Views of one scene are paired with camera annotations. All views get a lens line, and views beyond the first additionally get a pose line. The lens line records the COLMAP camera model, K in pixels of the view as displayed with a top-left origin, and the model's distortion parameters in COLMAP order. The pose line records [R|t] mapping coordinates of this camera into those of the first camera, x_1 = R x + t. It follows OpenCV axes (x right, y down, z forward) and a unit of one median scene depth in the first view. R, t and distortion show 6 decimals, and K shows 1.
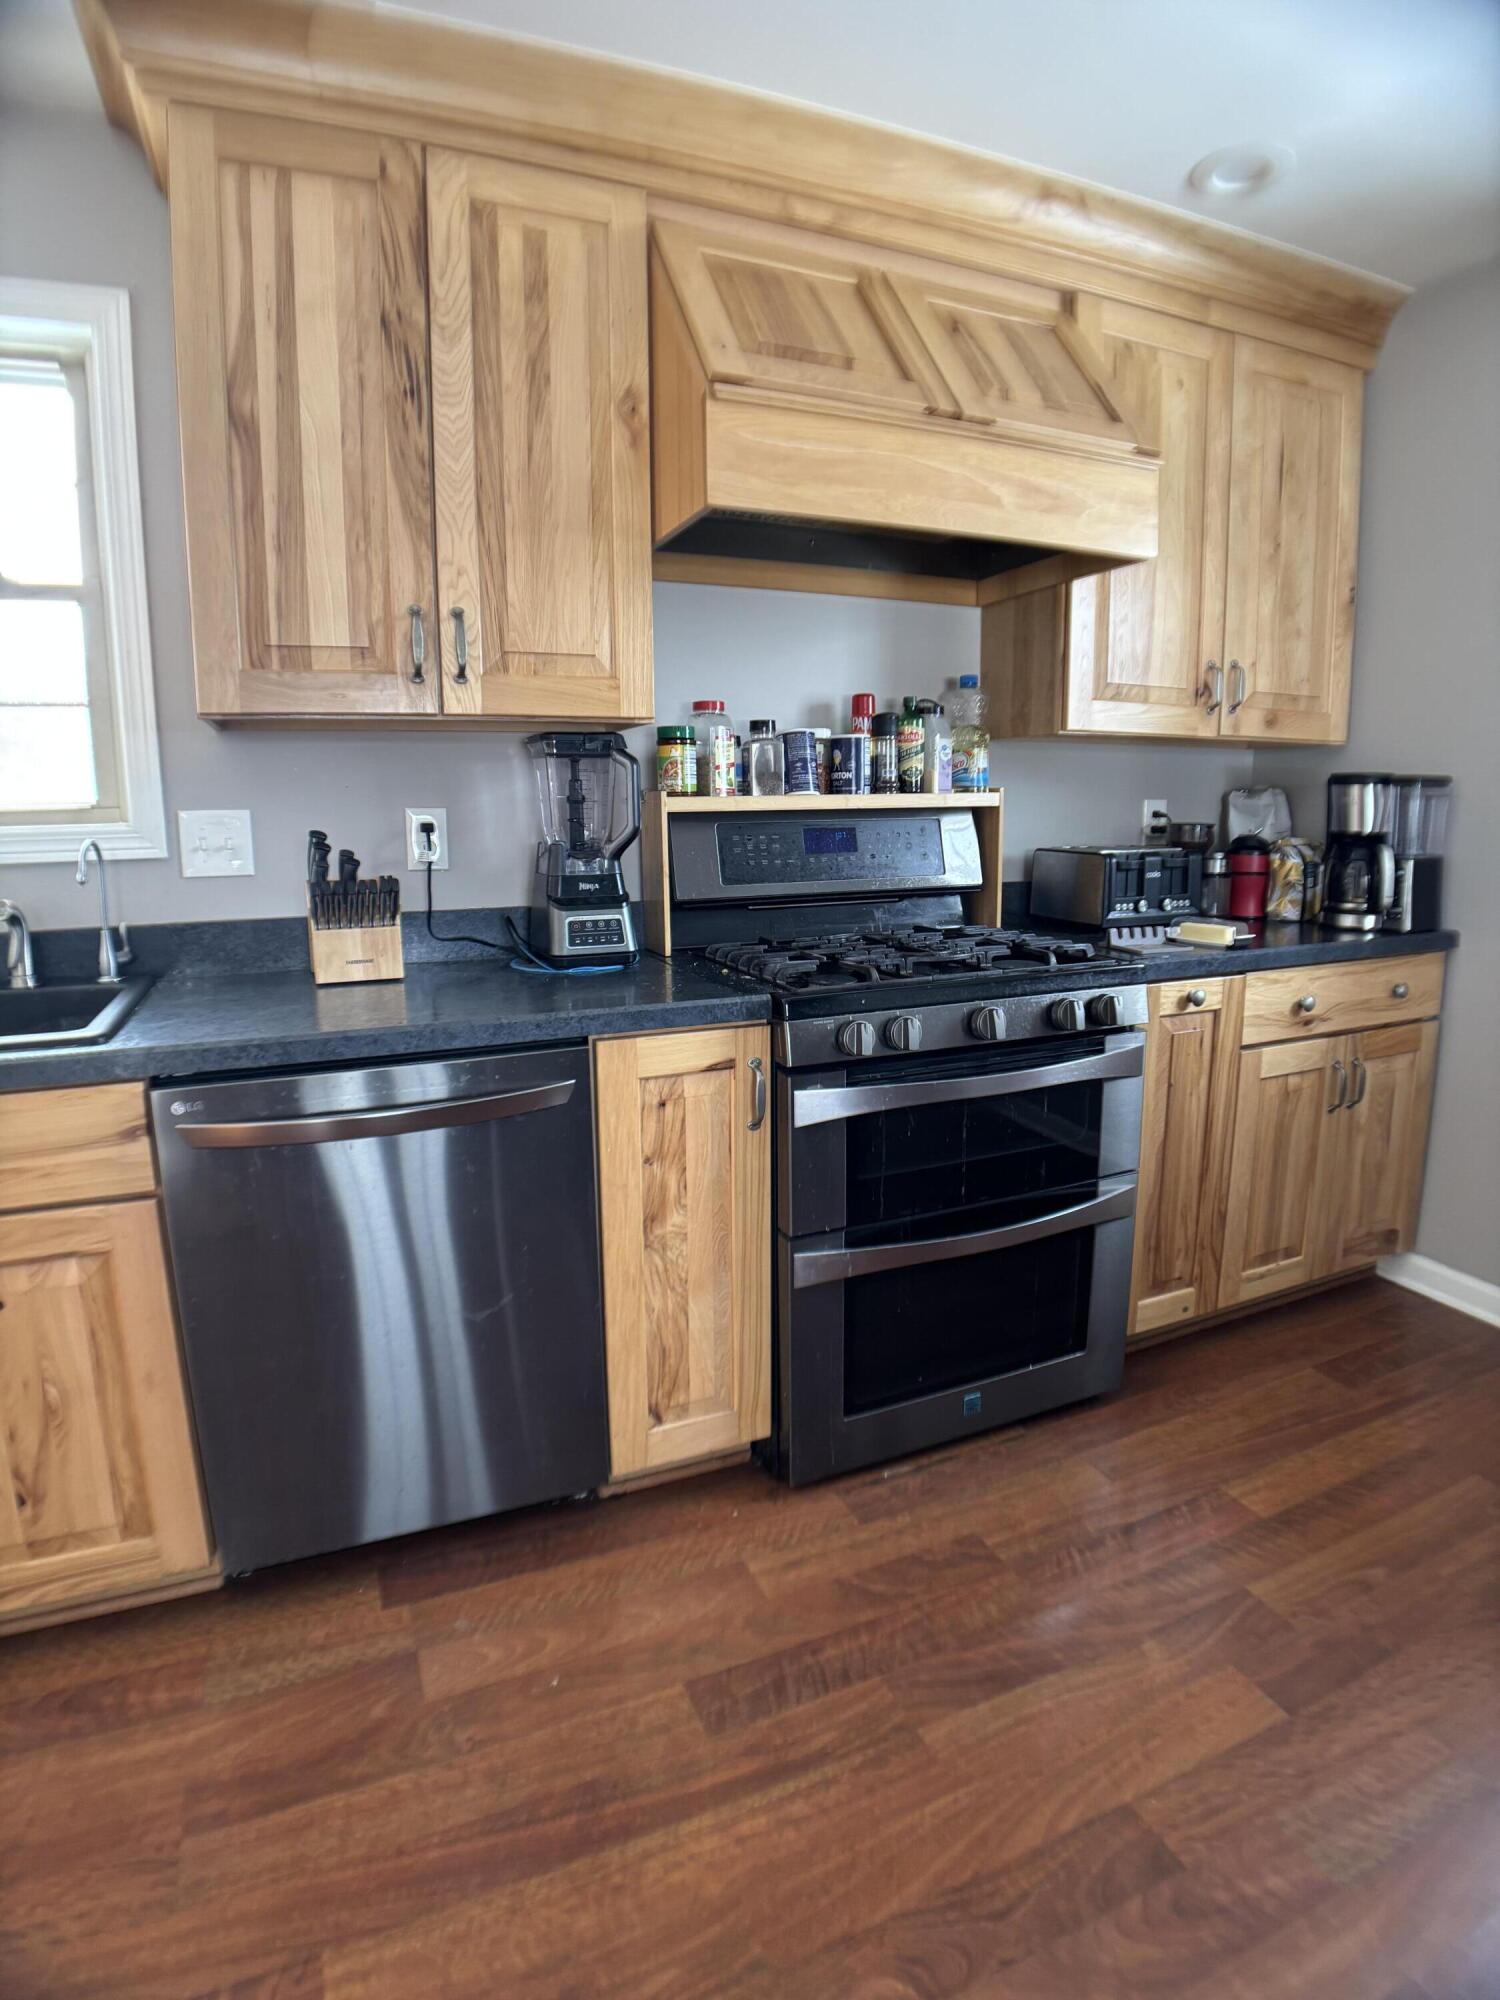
lens RADIAL K [[1028.8, 0, 750.0], [0, 1028.8, 1000.0], [0, 0, 1]] dist [-0.095813, 0.017910]
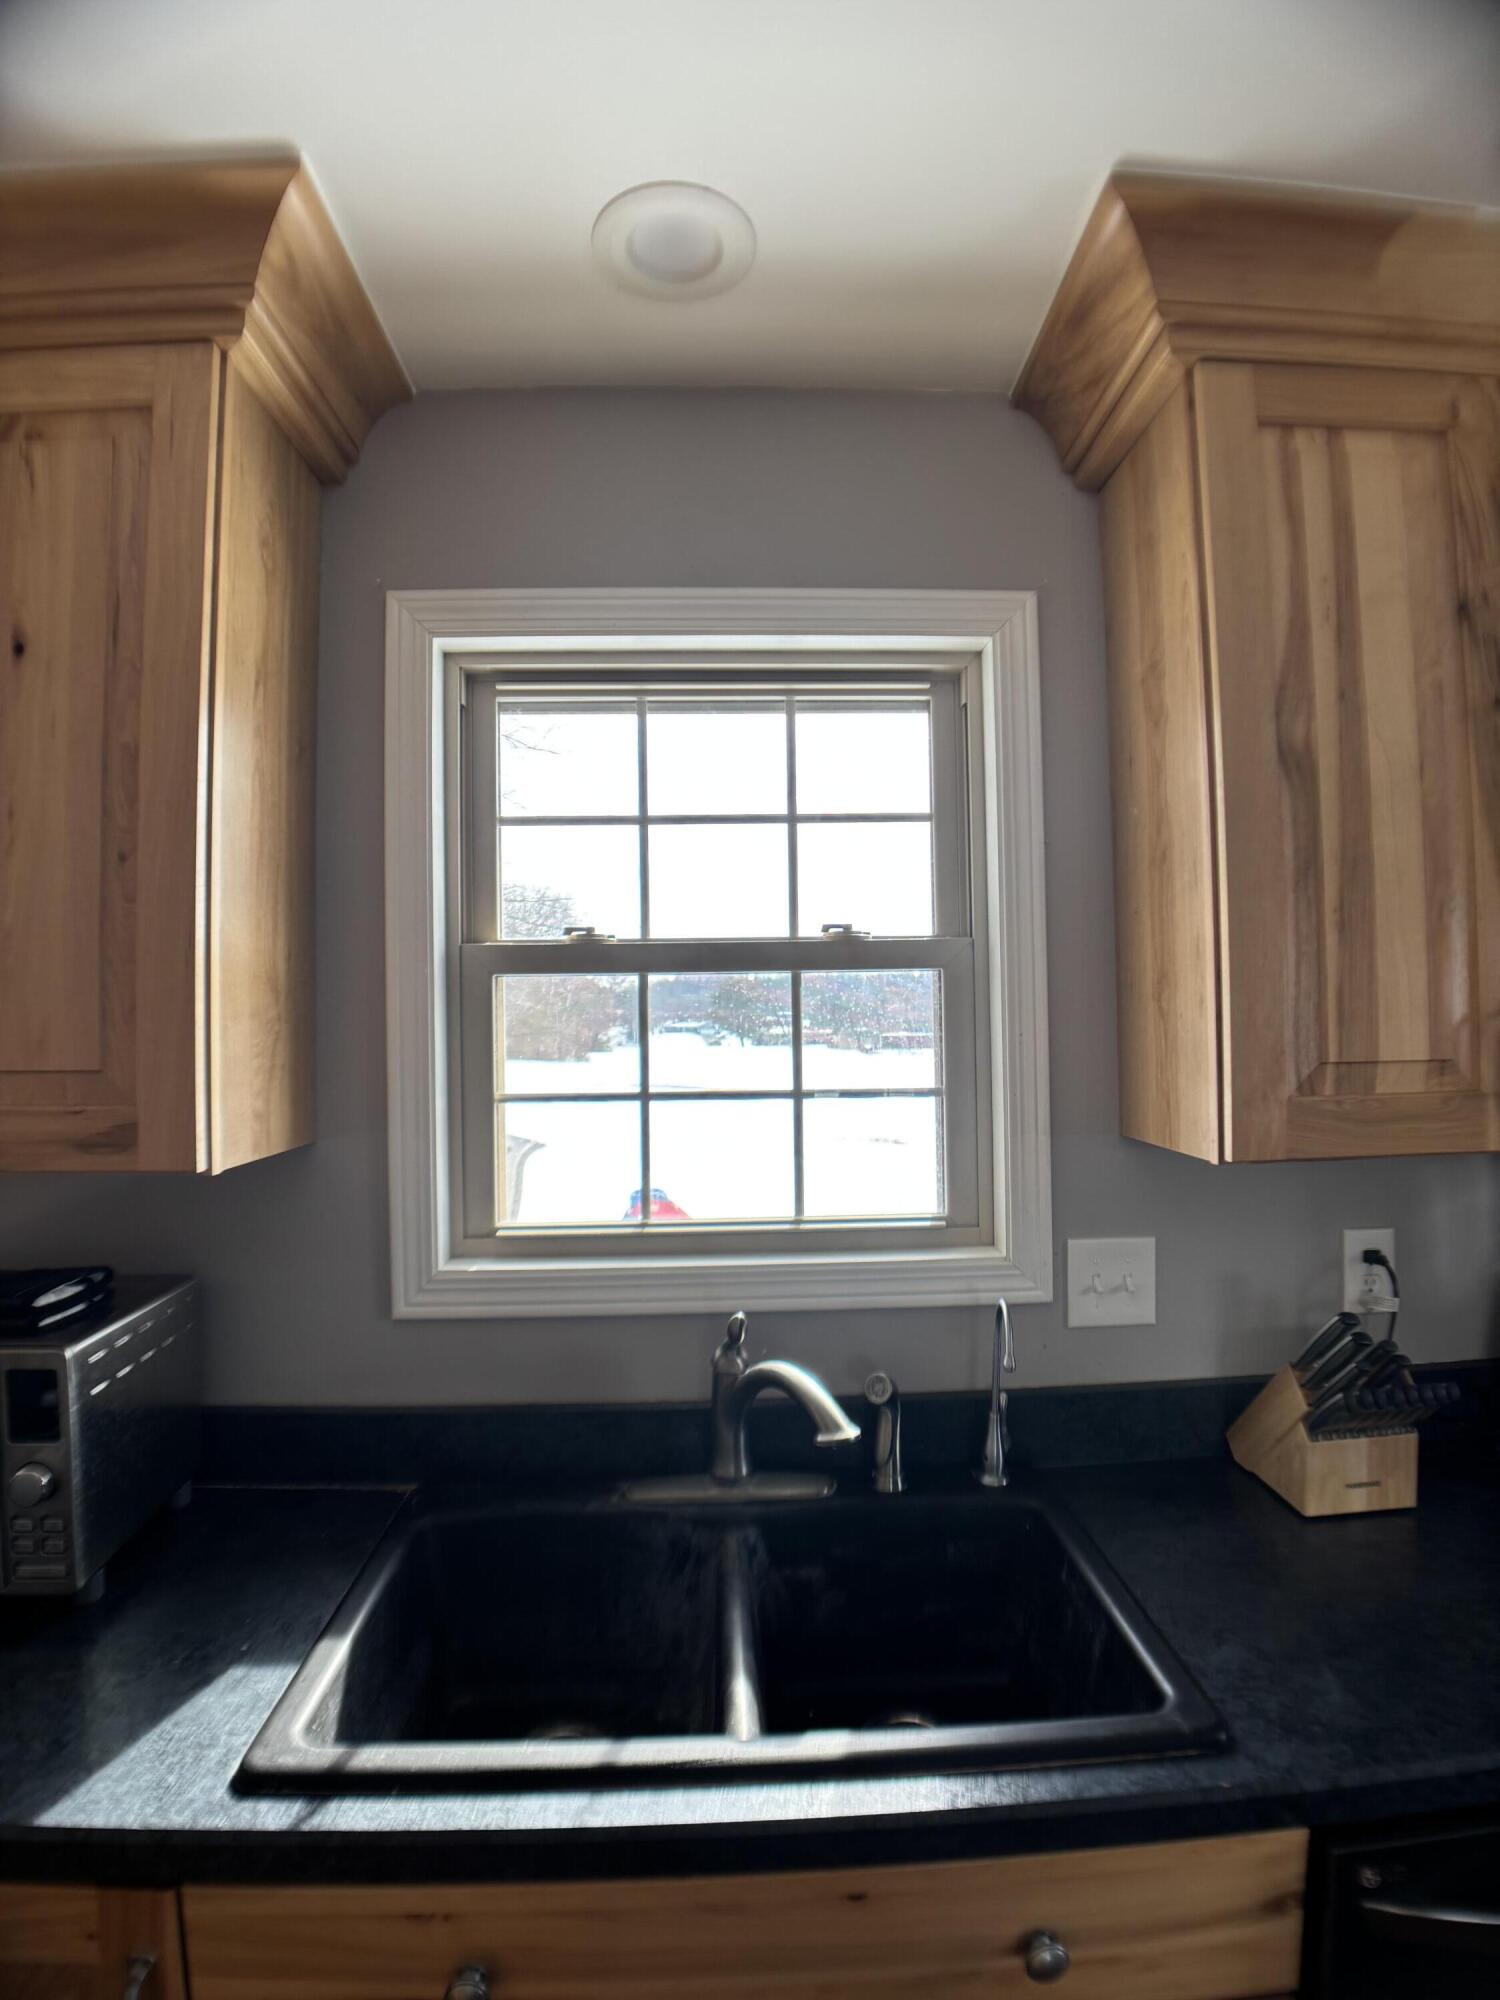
lens RADIAL K [[1035.8, 0, 758.6], [0, 1035.8, 987.3], [0, 0, 1]] dist [-0.066502, 0.000346]
pose [[0.938205, -0.018722, -0.345573, -0.606971], [-0.052237, 0.979434, -0.194883, -0.247199], [0.342115, 0.200892, 0.917932, 0.199824]]
